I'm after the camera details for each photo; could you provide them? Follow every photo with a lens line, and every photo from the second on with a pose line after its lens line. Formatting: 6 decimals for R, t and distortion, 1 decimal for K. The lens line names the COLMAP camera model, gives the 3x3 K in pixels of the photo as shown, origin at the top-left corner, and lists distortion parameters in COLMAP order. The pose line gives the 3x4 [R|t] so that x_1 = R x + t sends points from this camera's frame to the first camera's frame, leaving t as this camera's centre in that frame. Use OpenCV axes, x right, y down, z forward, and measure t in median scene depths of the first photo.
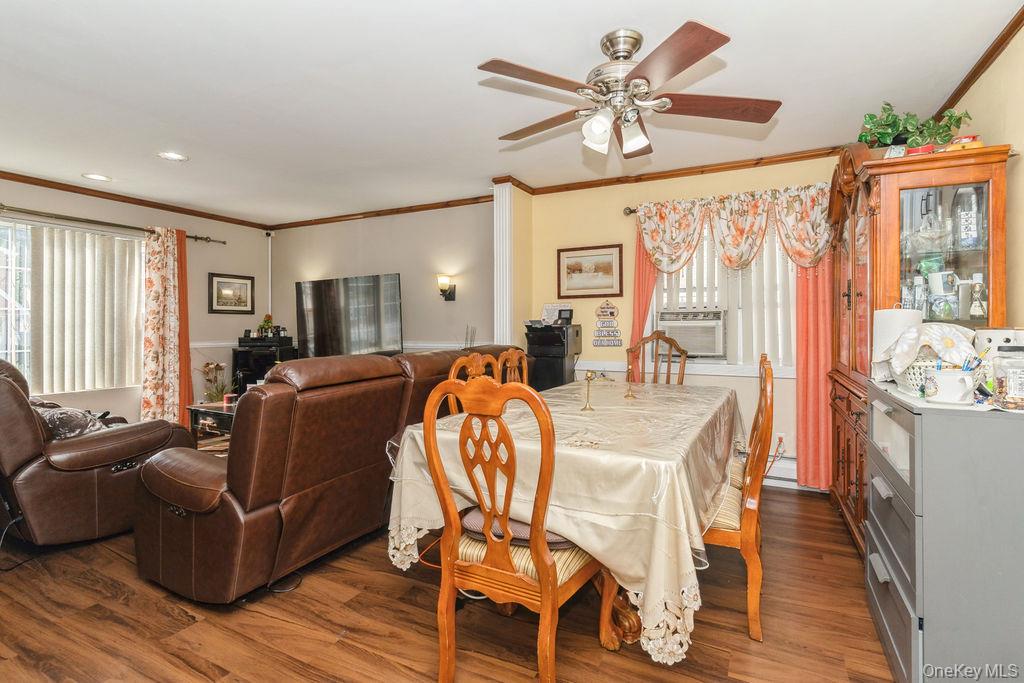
lens RADIAL K [[497.6, 0, 515.9], [0, 497.6, 335.3], [0, 0, 1]] dist [-0.001108, -0.002962]
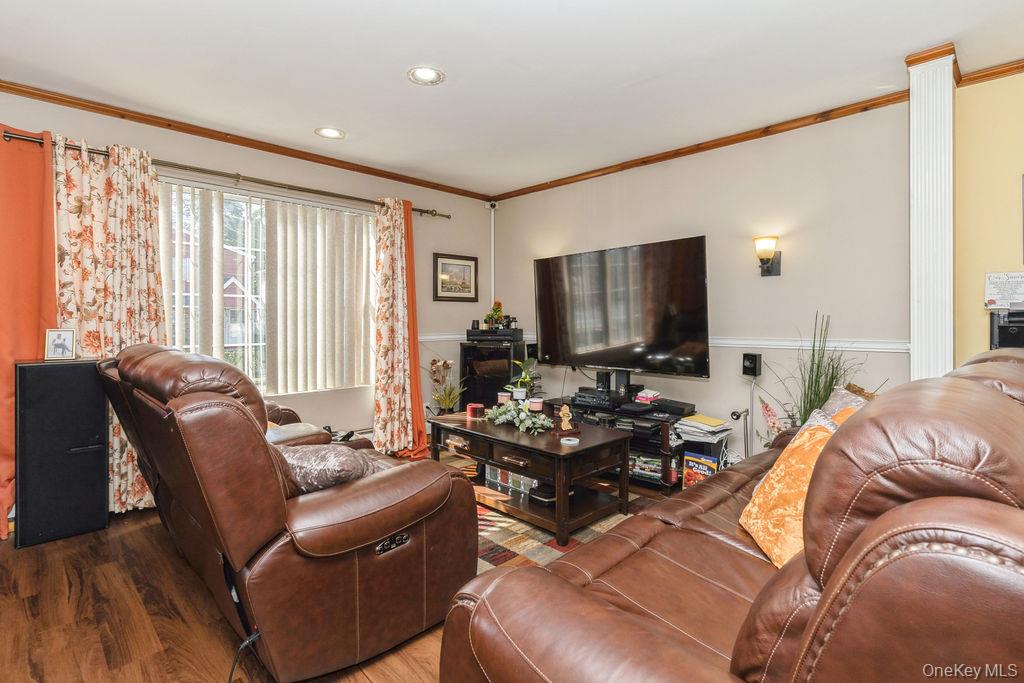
lens RADIAL K [[497.6, 0, 508.3], [0, 497.6, 333.1], [0, 0, 1]] dist [-0.001108, -0.002962]
pose [[0.949896, 0.006718, -0.312493, -0.245065], [-0.002609, 0.999905, 0.013564, -0.001149], [0.312555, -0.012069, 0.949823, 0.246889]]
